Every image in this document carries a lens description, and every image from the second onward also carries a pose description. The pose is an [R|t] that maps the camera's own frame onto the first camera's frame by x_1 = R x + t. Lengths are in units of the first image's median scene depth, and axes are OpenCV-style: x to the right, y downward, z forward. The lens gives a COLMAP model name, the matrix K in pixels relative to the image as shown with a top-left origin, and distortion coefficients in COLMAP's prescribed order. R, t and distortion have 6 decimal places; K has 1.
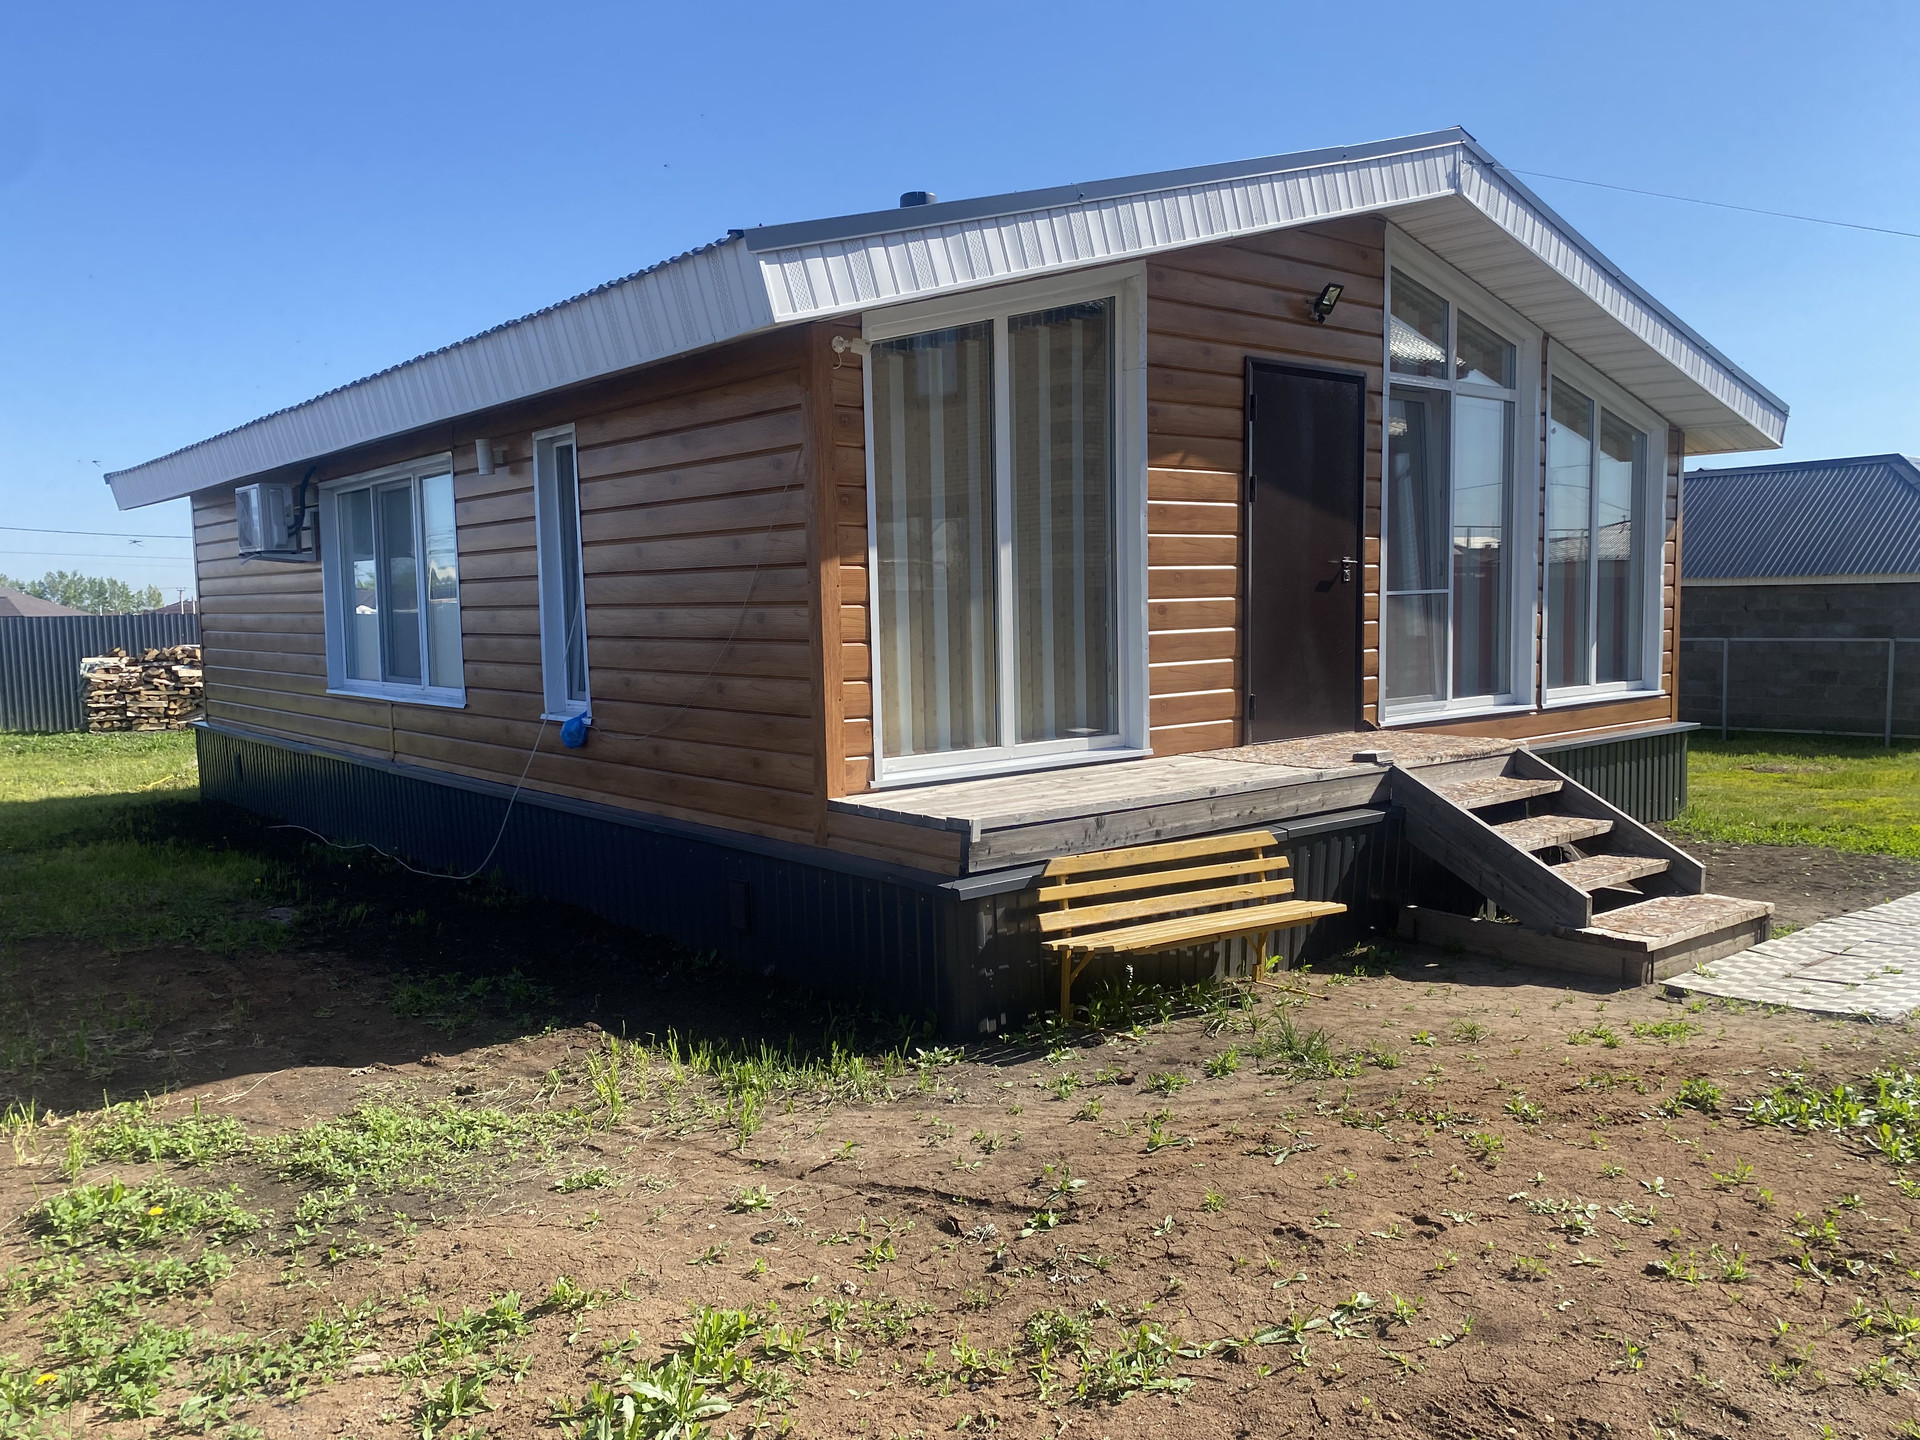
lens RADIAL K [[1474.9, 0, 960.0], [0, 1474.9, 720.0], [0, 0, 1]] dist [0.056298, -0.049993]
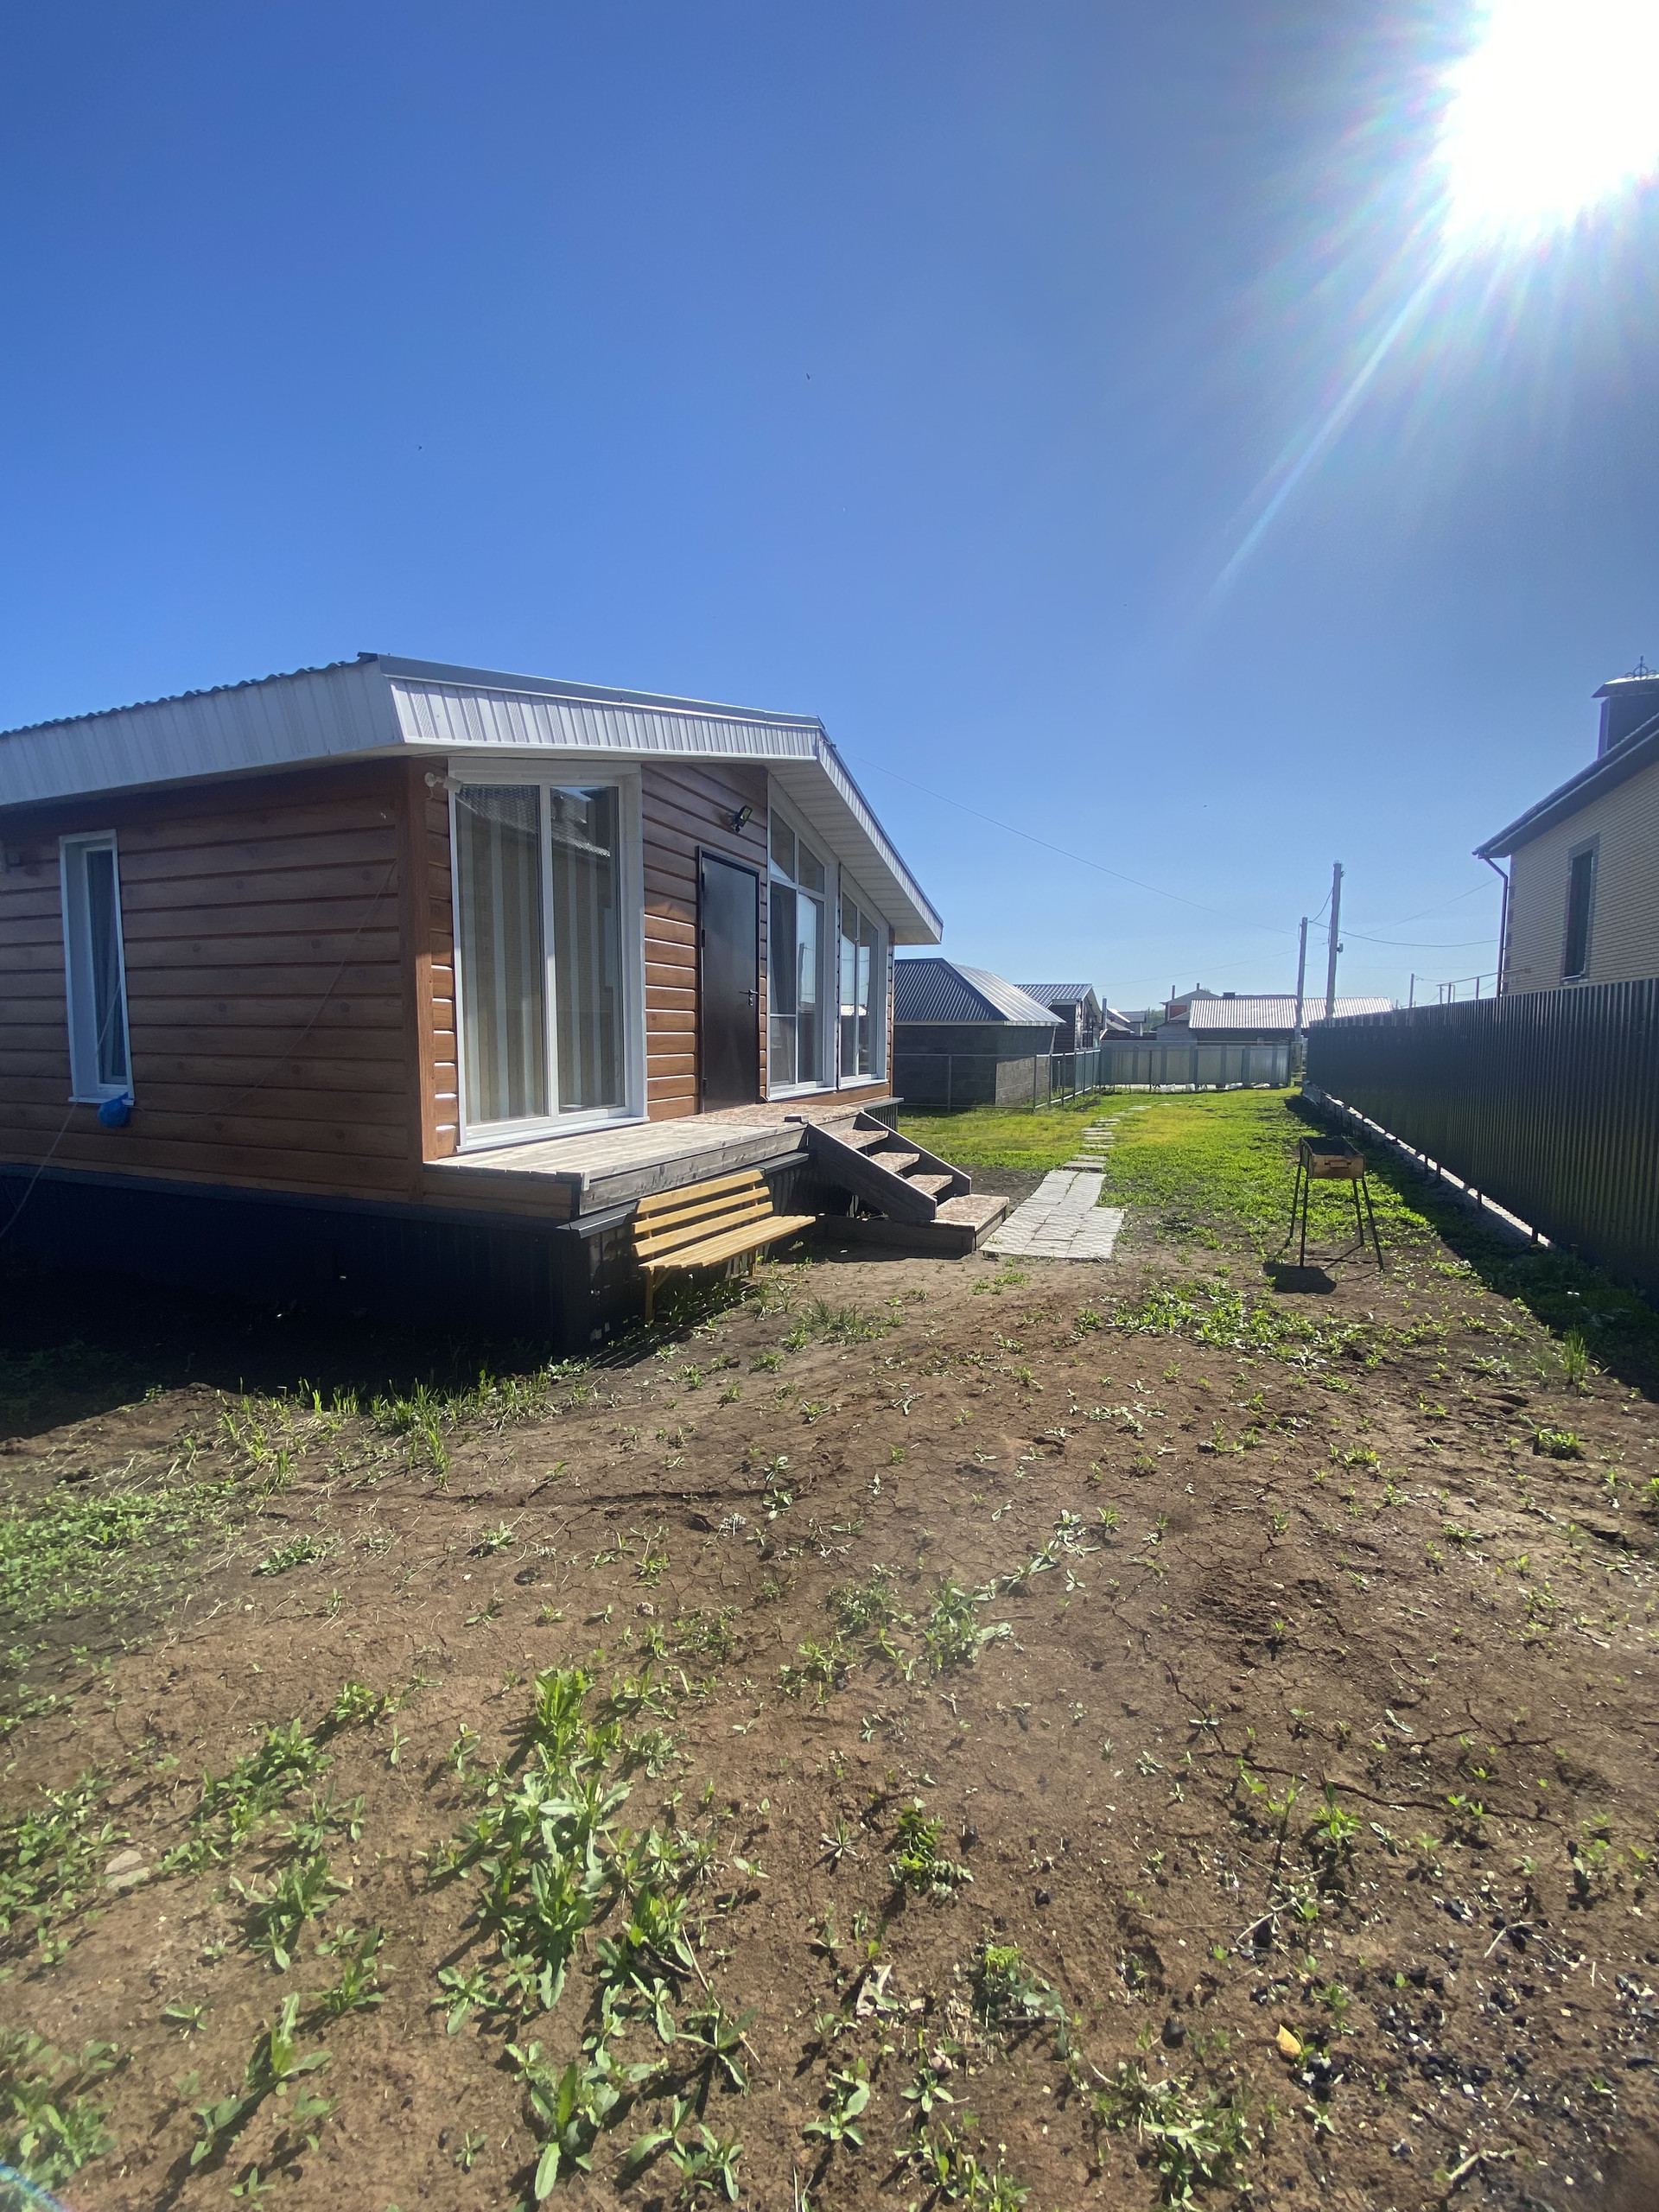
lens RADIAL K [[901.4, 0, 832.9], [0, 901.4, 1104.4], [0, 0, 1]] dist [0.026481, -0.022485]
pose [[0.877243, -0.014457, 0.479828, -0.146709], [0.014460, 0.999889, 0.003691, 0.008852], [-0.479828, 0.003701, 0.877355, 0.196682]]
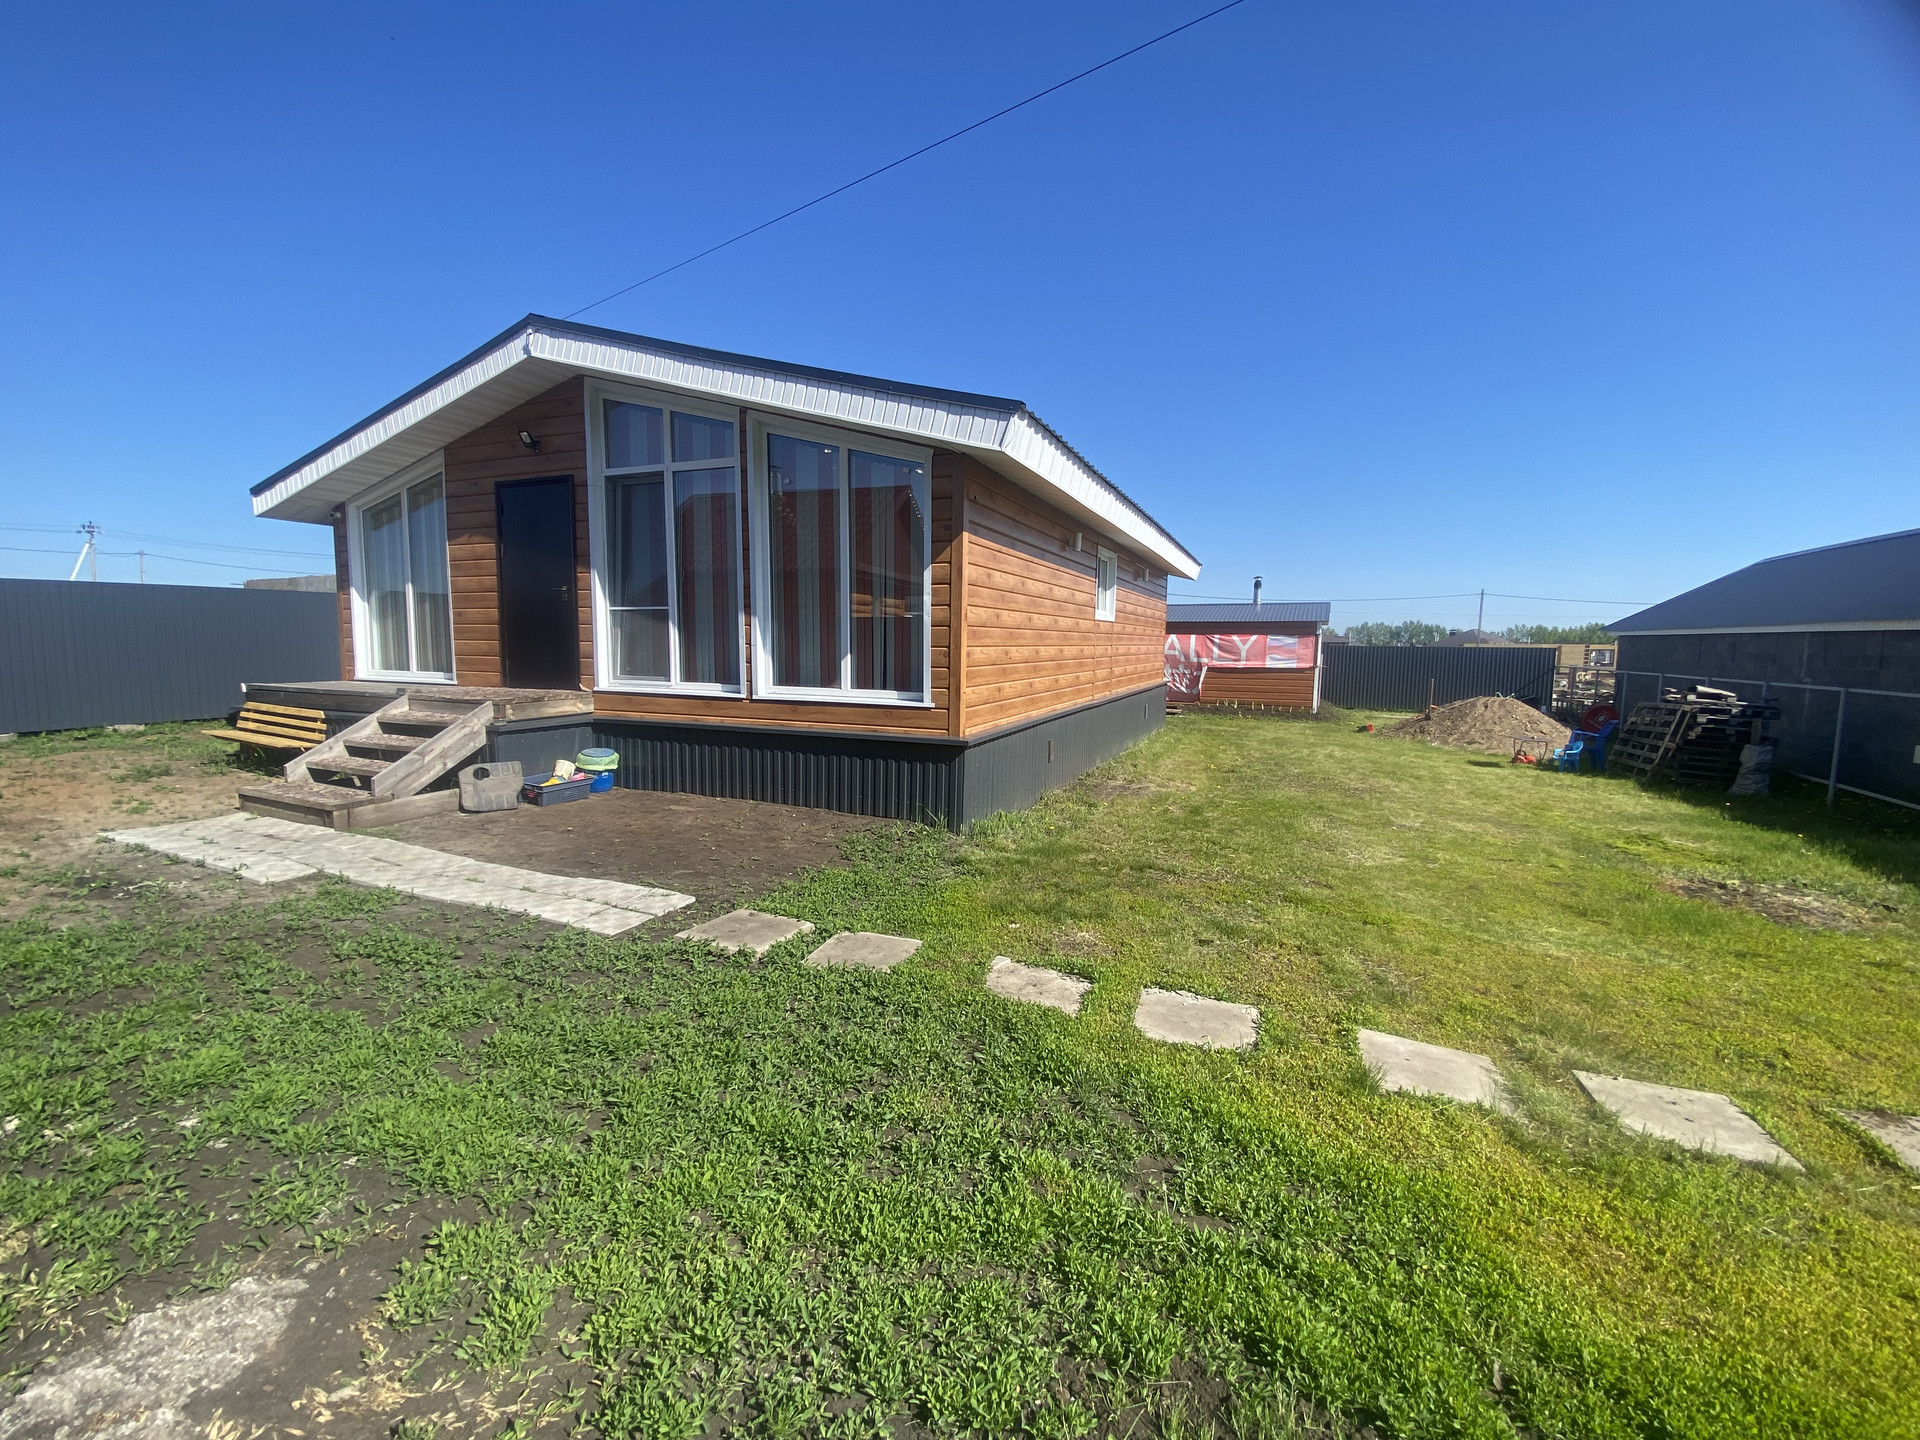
lens RADIAL K [[767.0, 0, 958.0], [0, 767.0, 719.1], [0, 0, 1]] dist [0.027130, -0.026942]
pose [[0.452939, 0.113948, -0.884230, 1.669039], [-0.090291, 0.992562, 0.081657, -0.094667], [0.886958, 0.042852, 0.459859, 1.319033]]
